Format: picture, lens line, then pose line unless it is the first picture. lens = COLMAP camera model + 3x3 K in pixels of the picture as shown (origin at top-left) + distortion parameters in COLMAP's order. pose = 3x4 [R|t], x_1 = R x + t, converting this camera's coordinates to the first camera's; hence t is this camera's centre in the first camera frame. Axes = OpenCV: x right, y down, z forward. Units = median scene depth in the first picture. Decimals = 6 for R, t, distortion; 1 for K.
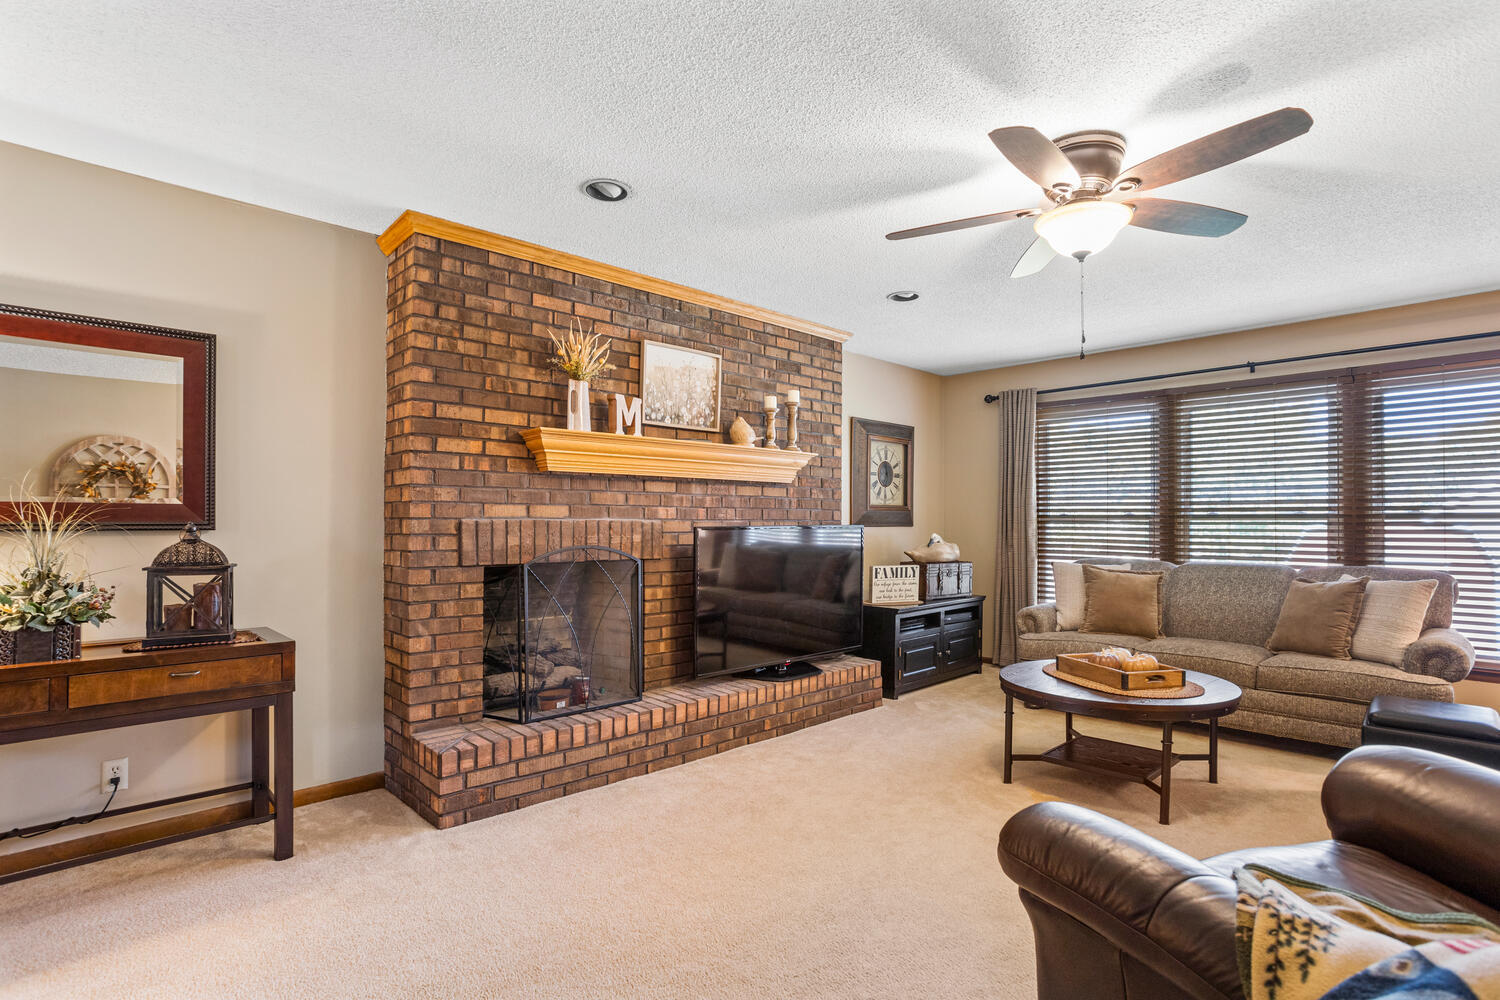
lens RADIAL K [[741.9, 0, 740.7], [0, 741.9, 494.2], [0, 0, 1]] dist [-0.055626, 0.038595]
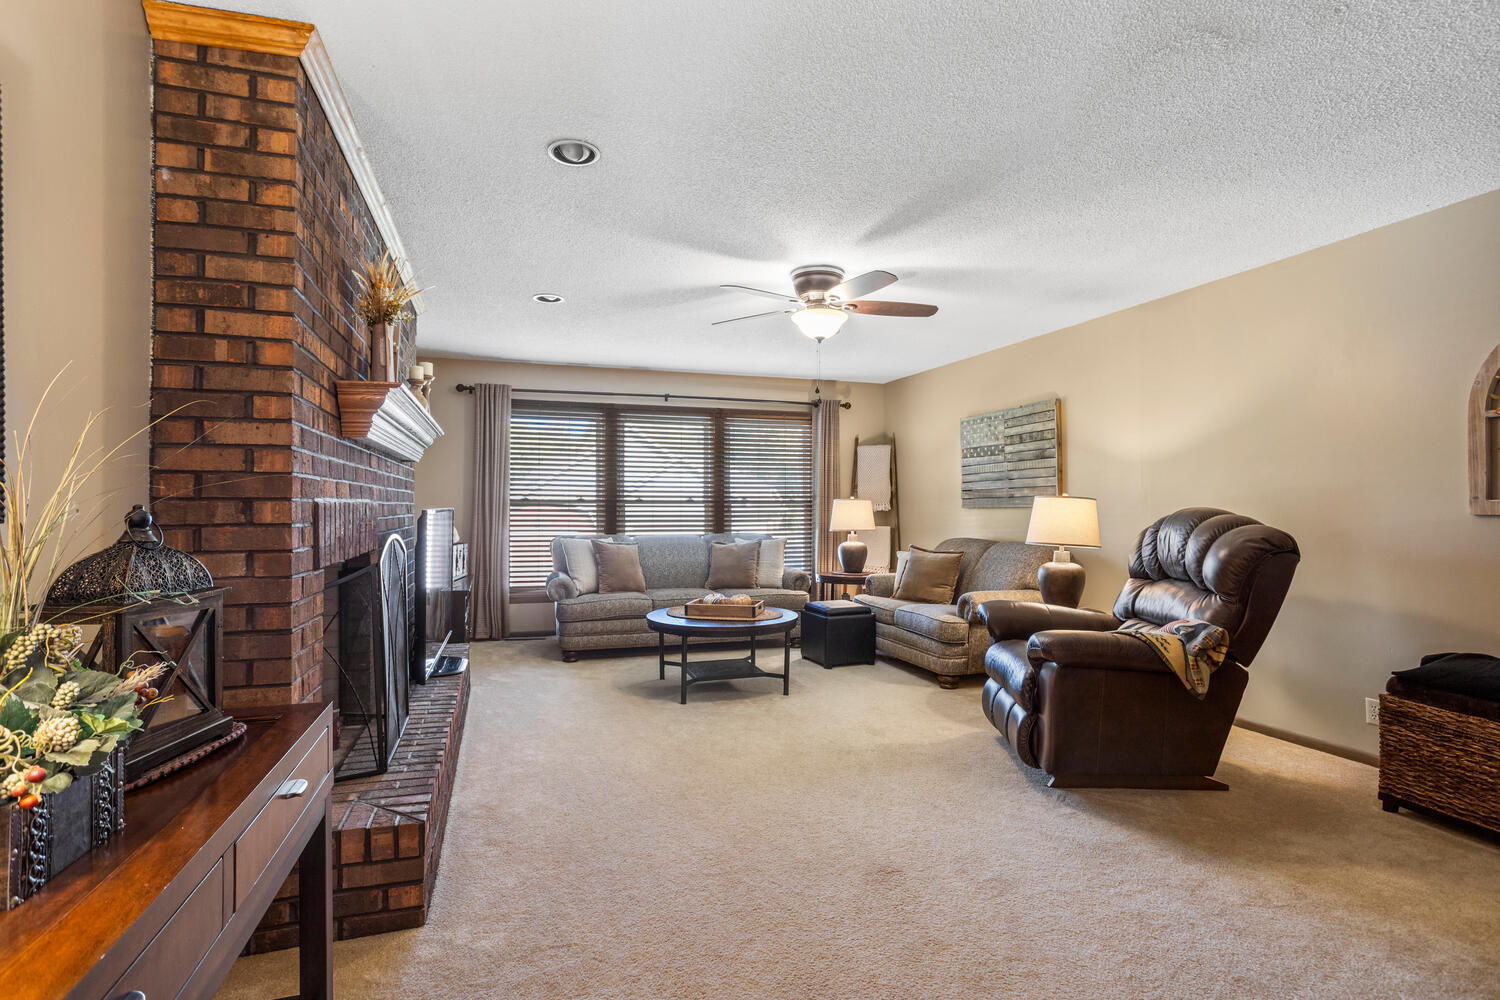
lens RADIAL K [[741.9, 0, 740.7], [0, 741.9, 494.2], [0, 0, 1]] dist [-0.055626, 0.038595]
pose [[0.433183, 0.012284, 0.901222, -0.628508], [-0.034243, 0.999409, 0.002838, 0.007100], [-0.900655, -0.032090, 0.433348, 0.269166]]
